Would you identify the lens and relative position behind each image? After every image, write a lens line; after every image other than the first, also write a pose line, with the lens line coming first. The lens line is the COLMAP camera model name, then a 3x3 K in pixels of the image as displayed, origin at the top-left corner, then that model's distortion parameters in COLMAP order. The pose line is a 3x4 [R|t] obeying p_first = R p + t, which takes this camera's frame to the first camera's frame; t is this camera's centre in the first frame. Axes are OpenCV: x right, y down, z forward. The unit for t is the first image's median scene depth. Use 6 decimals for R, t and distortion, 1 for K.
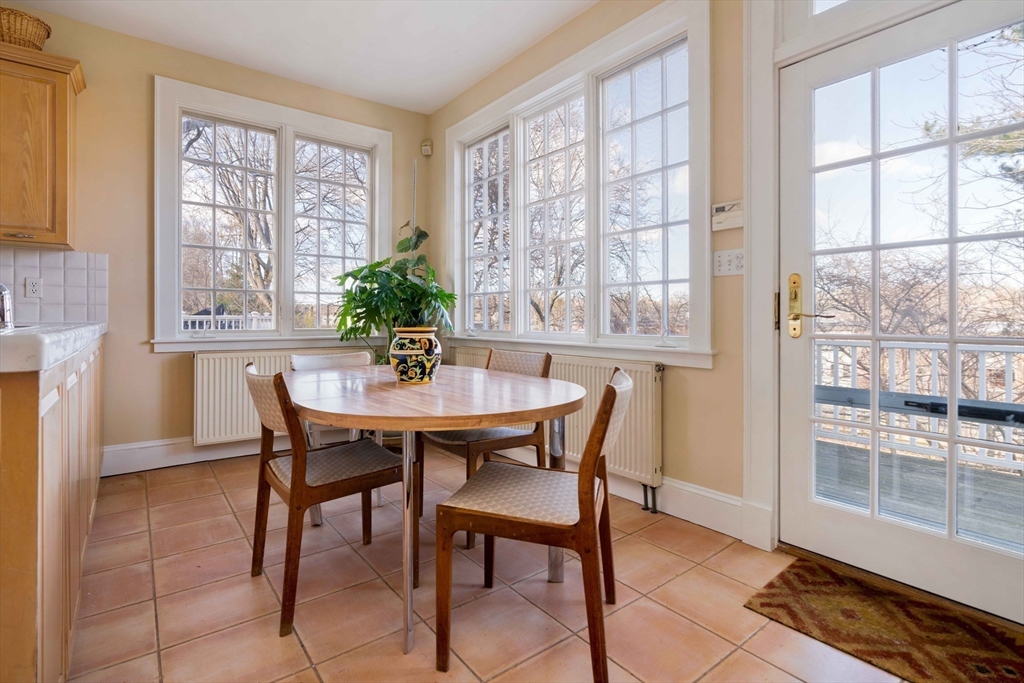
lens RADIAL K [[498.3, 0, 512.5], [0, 498.3, 314.8], [0, 0, 1]] dist [0.001474, 0.000429]
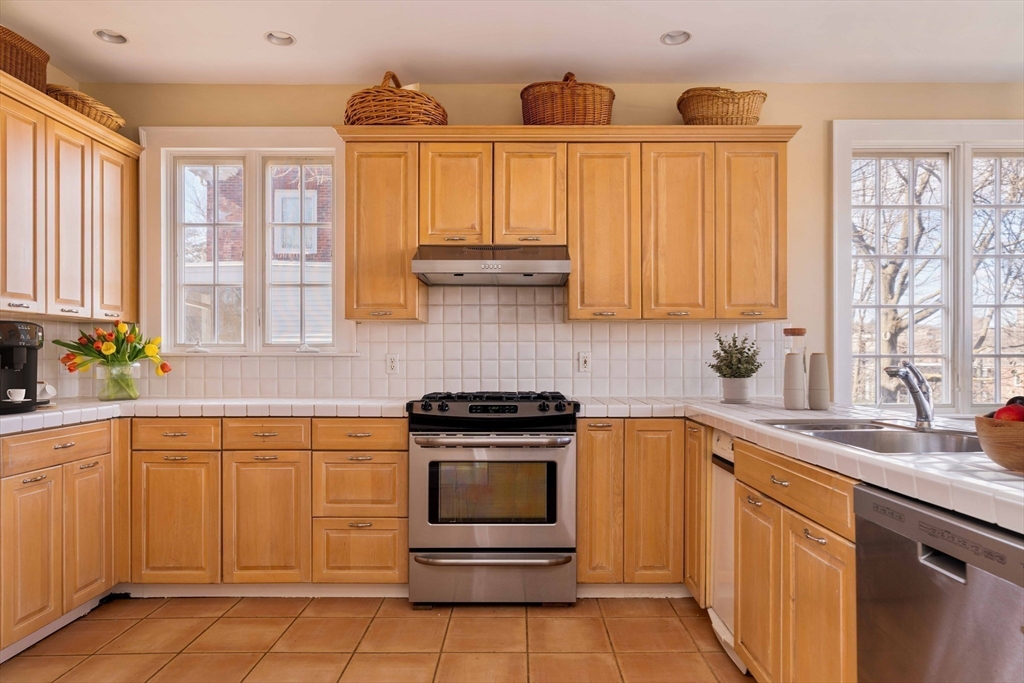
lens RADIAL K [[634.8, 0, 526.9], [0, 634.8, 355.4], [0, 0, 1]] dist [-0.000688, 0.001282]
pose [[0.799830, -0.008621, -0.600165, -0.574724], [0.010368, 0.999946, -0.000546, -0.076634], [0.600137, -0.005786, 0.799876, -0.289558]]
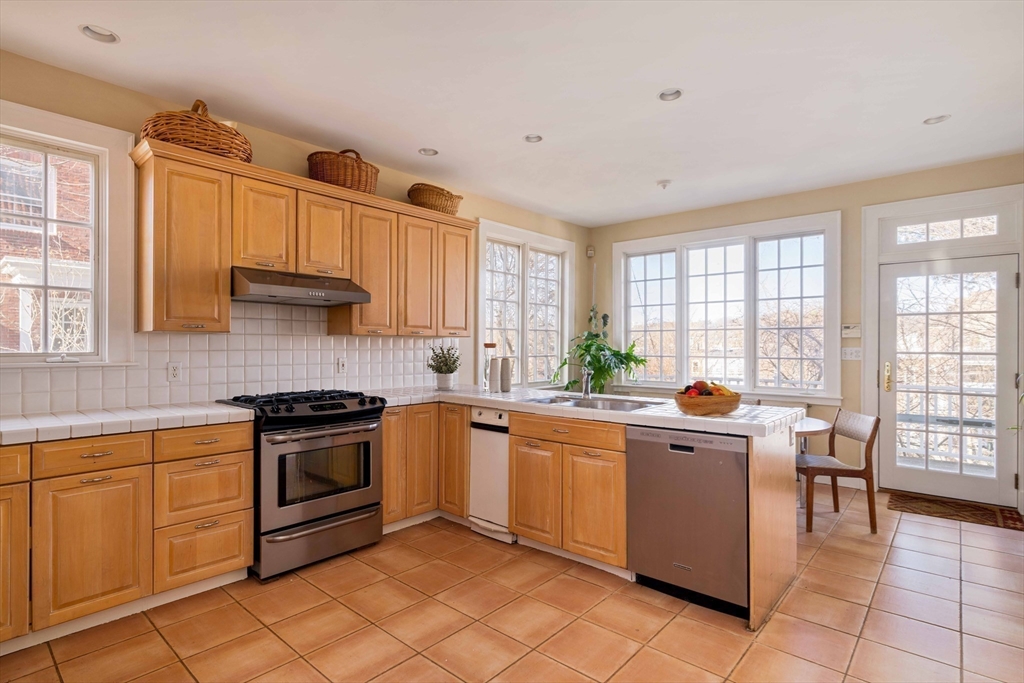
lens RADIAL K [[512.5, 0, 512.0], [0, 512.5, 341.5], [0, 0, 1]] dist [-0.001185, 0.000084]
pose [[0.980411, -0.000108, 0.196963, -1.112822], [-0.000653, 0.999993, 0.003795, -0.135593], [-0.196962, -0.003850, 0.980403, -0.646552]]
